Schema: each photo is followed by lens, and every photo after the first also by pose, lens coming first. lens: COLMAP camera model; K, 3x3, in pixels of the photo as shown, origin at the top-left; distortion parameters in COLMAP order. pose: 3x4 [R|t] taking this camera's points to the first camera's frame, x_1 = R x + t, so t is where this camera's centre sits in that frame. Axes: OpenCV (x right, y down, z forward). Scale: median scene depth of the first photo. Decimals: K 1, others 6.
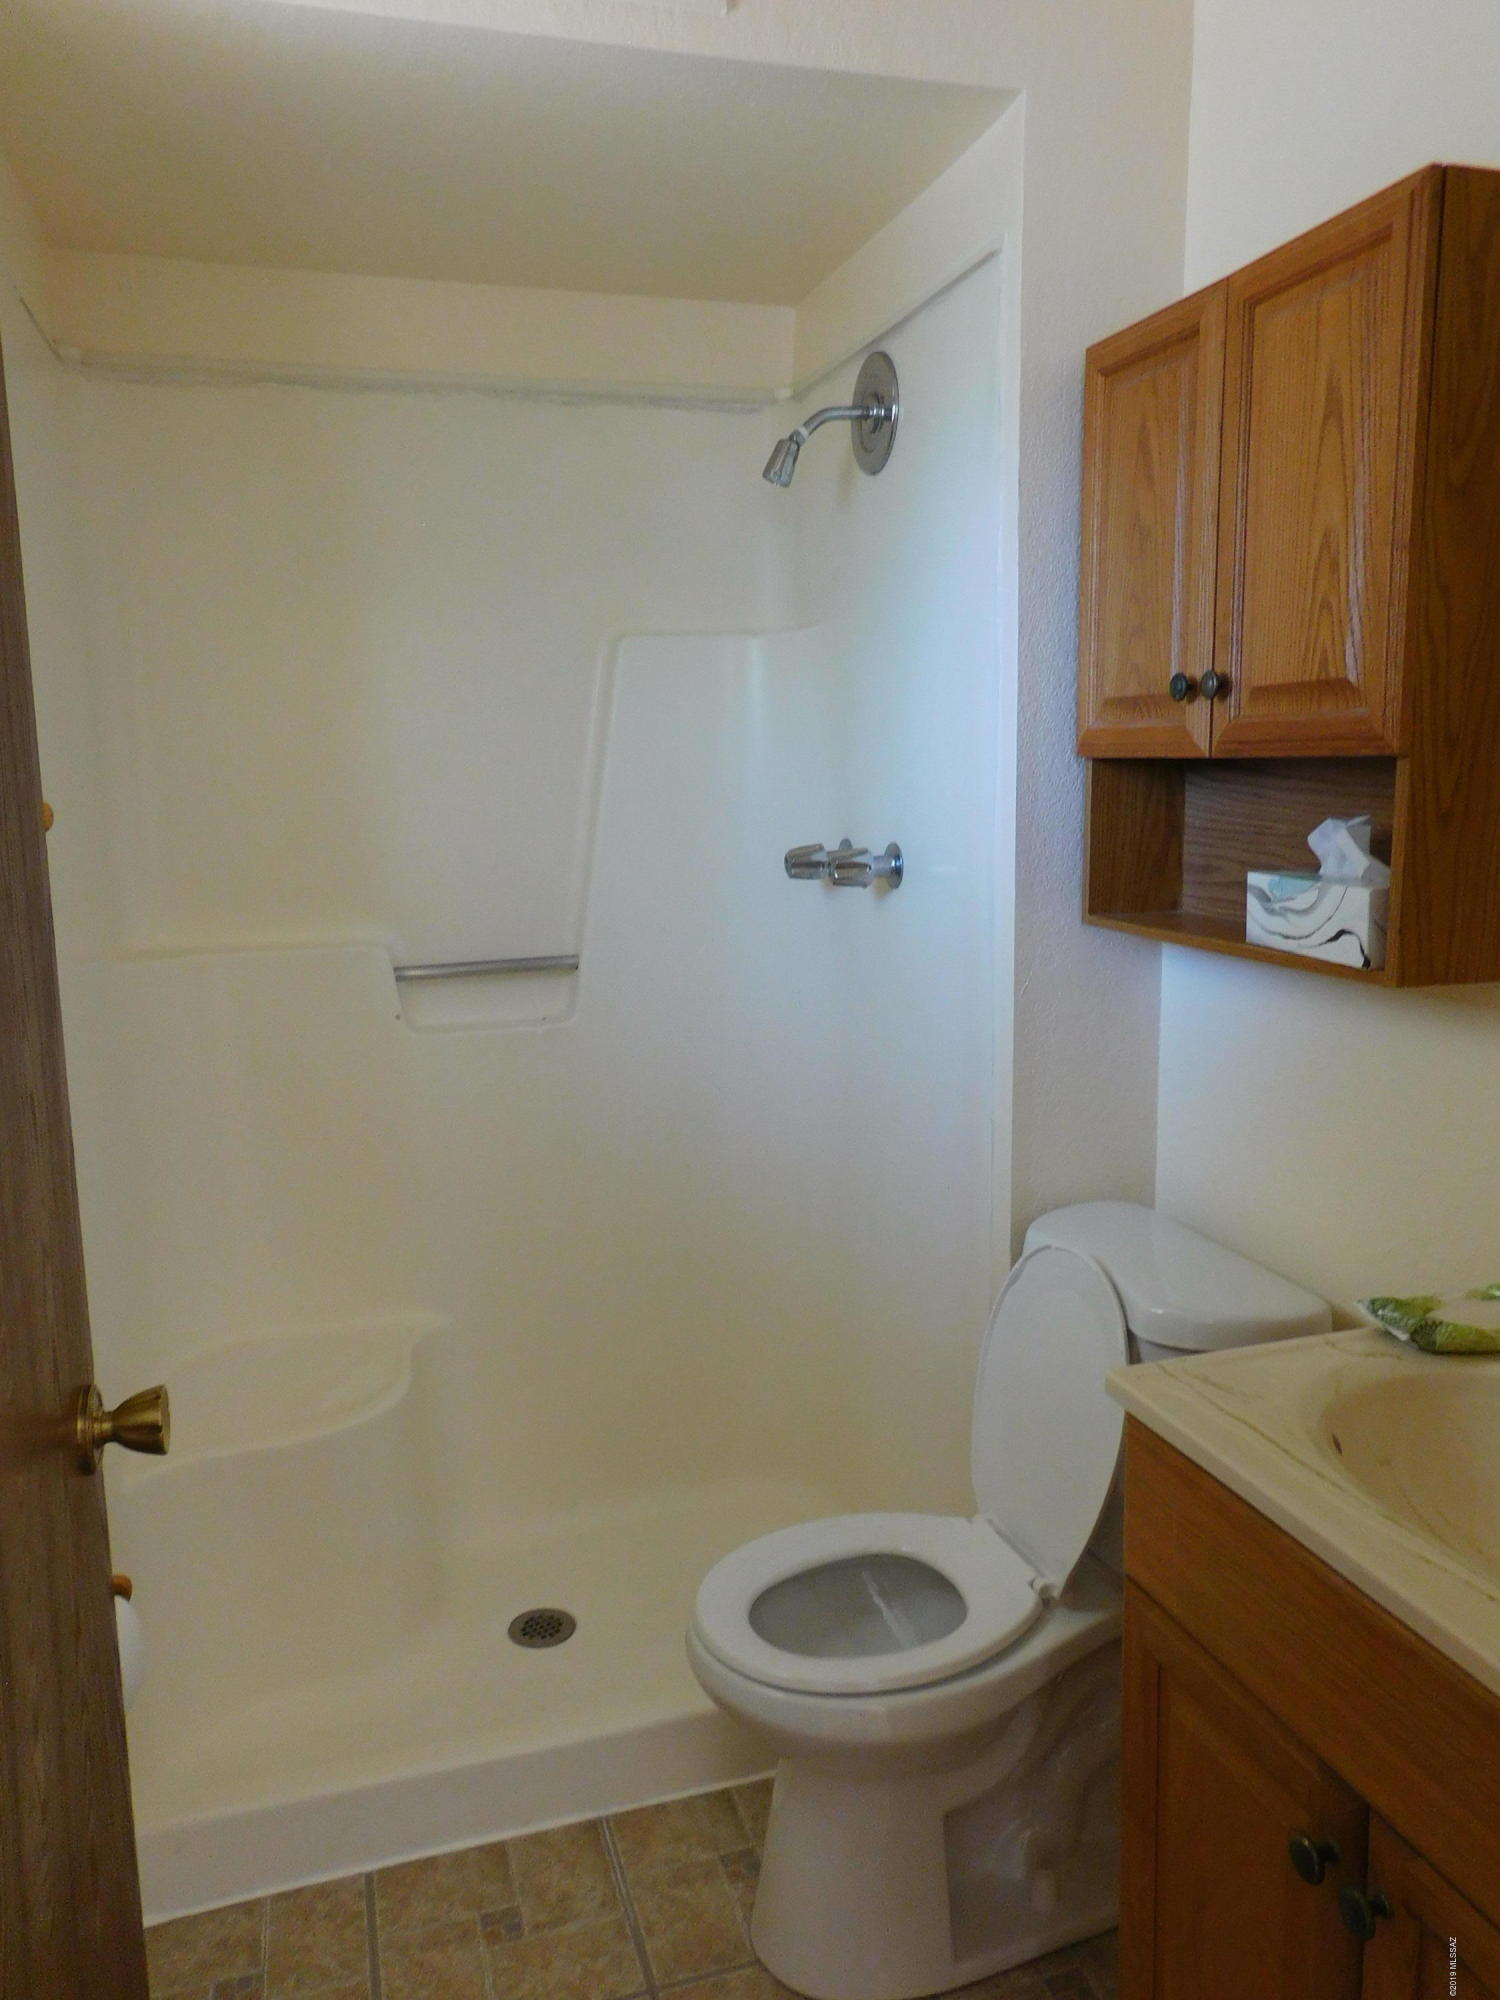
lens RADIAL K [[1495.4, 0, 753.1], [0, 1495.4, 1002.4], [0, 0, 1]] dist [-0.036229, 0.079167]
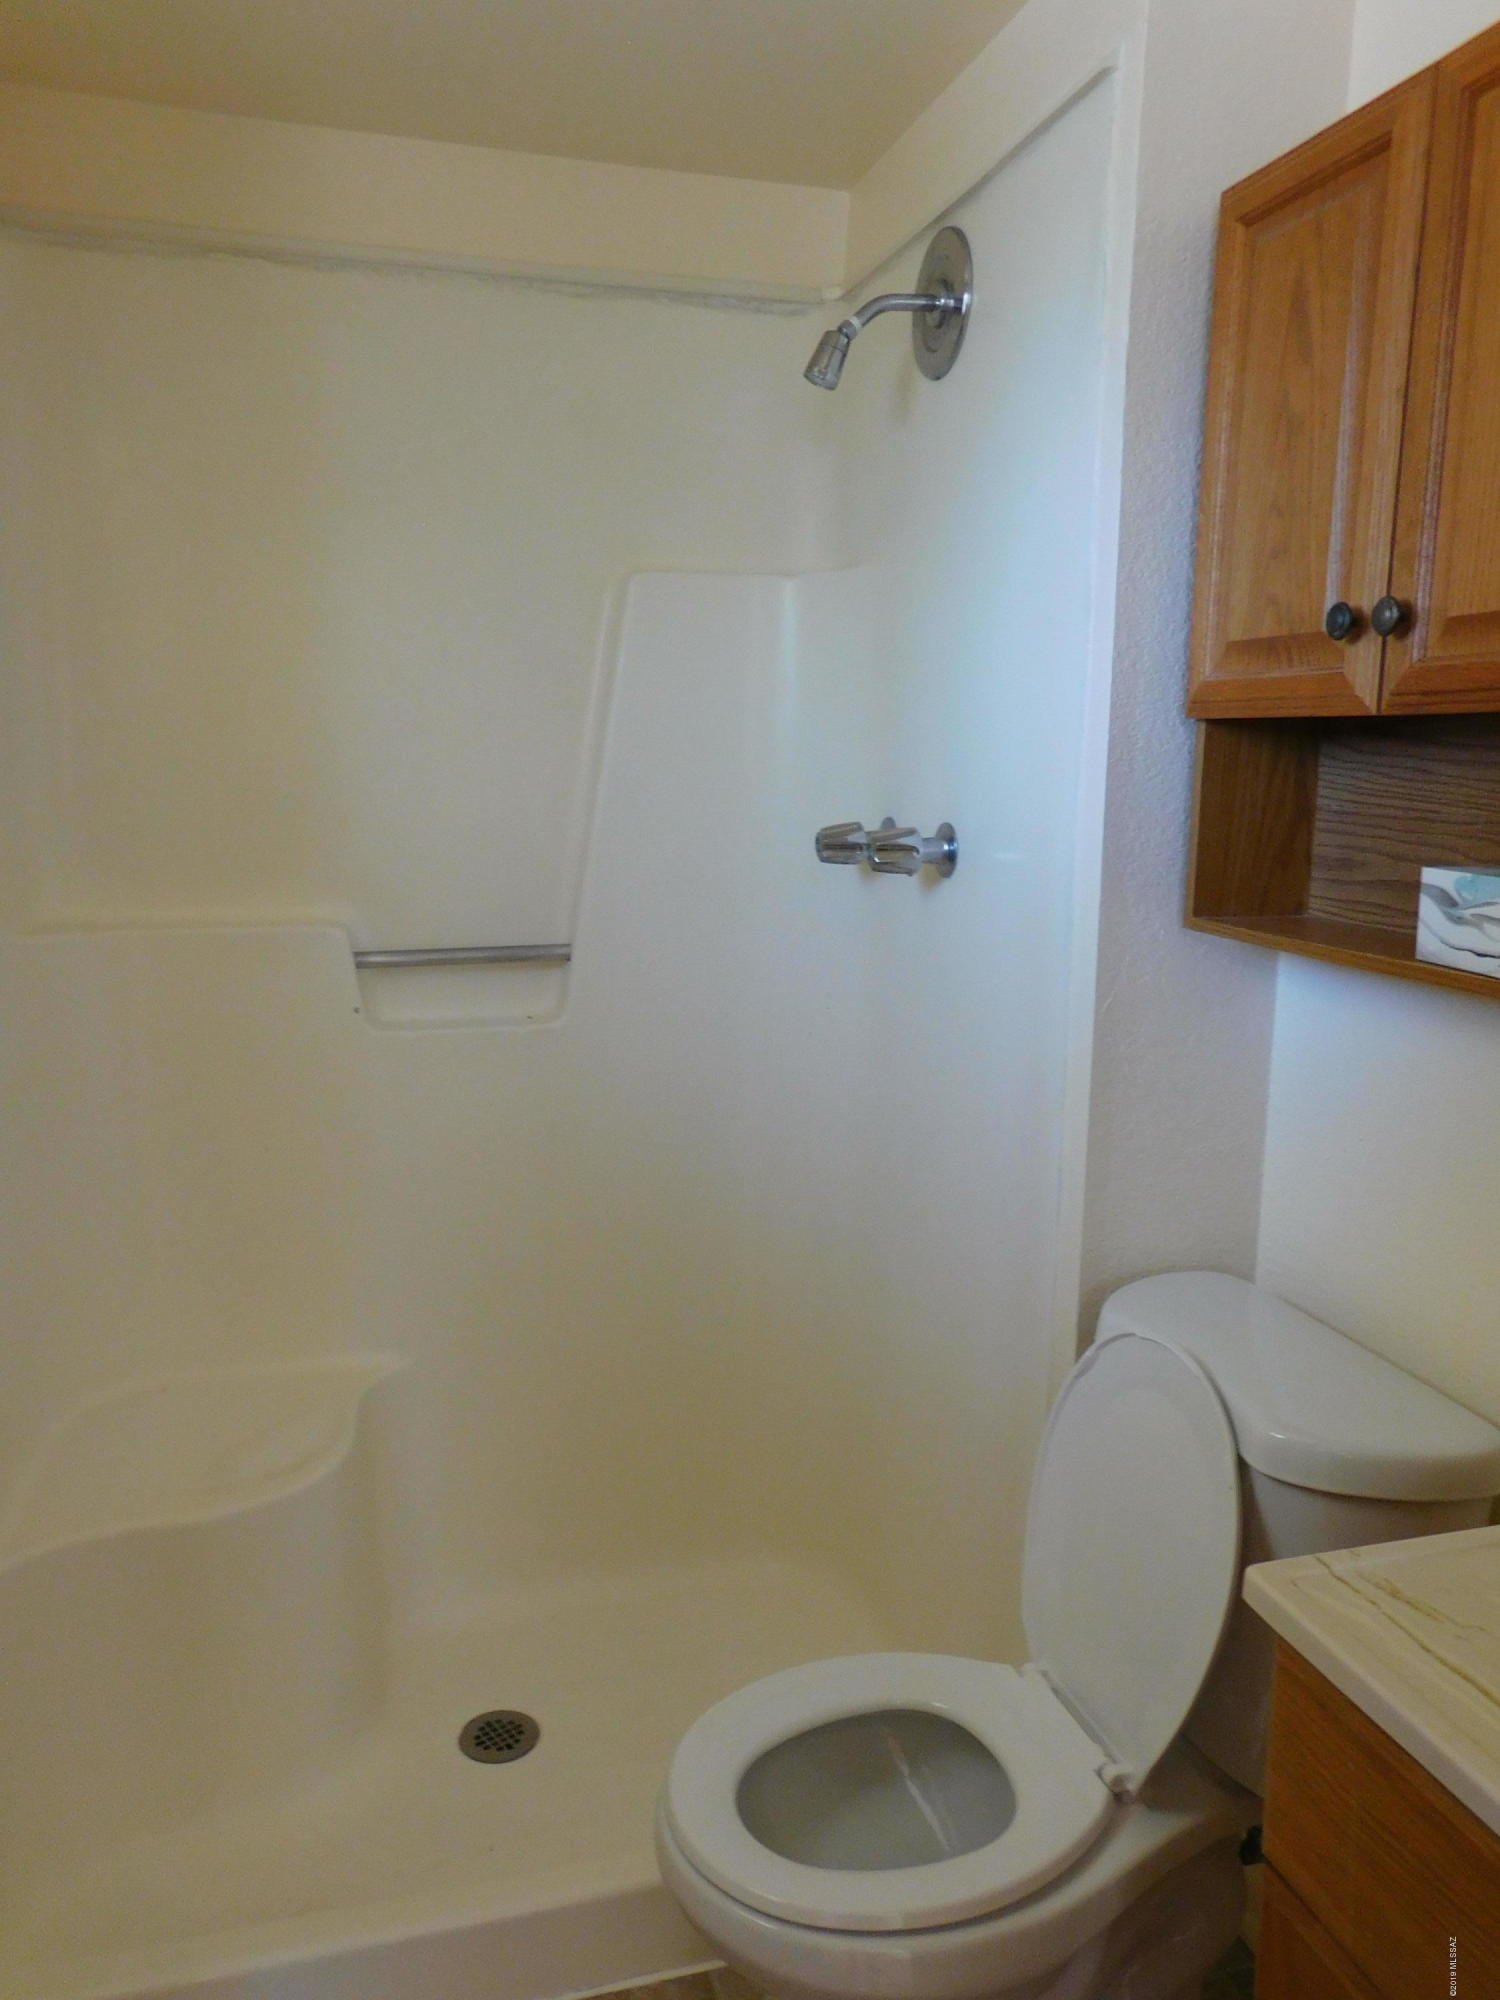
lens RADIAL K [[1495.4, 0, 753.1], [0, 1495.4, 1002.4], [0, 0, 1]] dist [-0.036229, 0.079167]
pose [[0.999266, 0.033248, -0.019038, 0.006386], [-0.033128, 0.999429, 0.006576, -0.010273], [0.019246, -0.005941, 0.999797, 0.197813]]
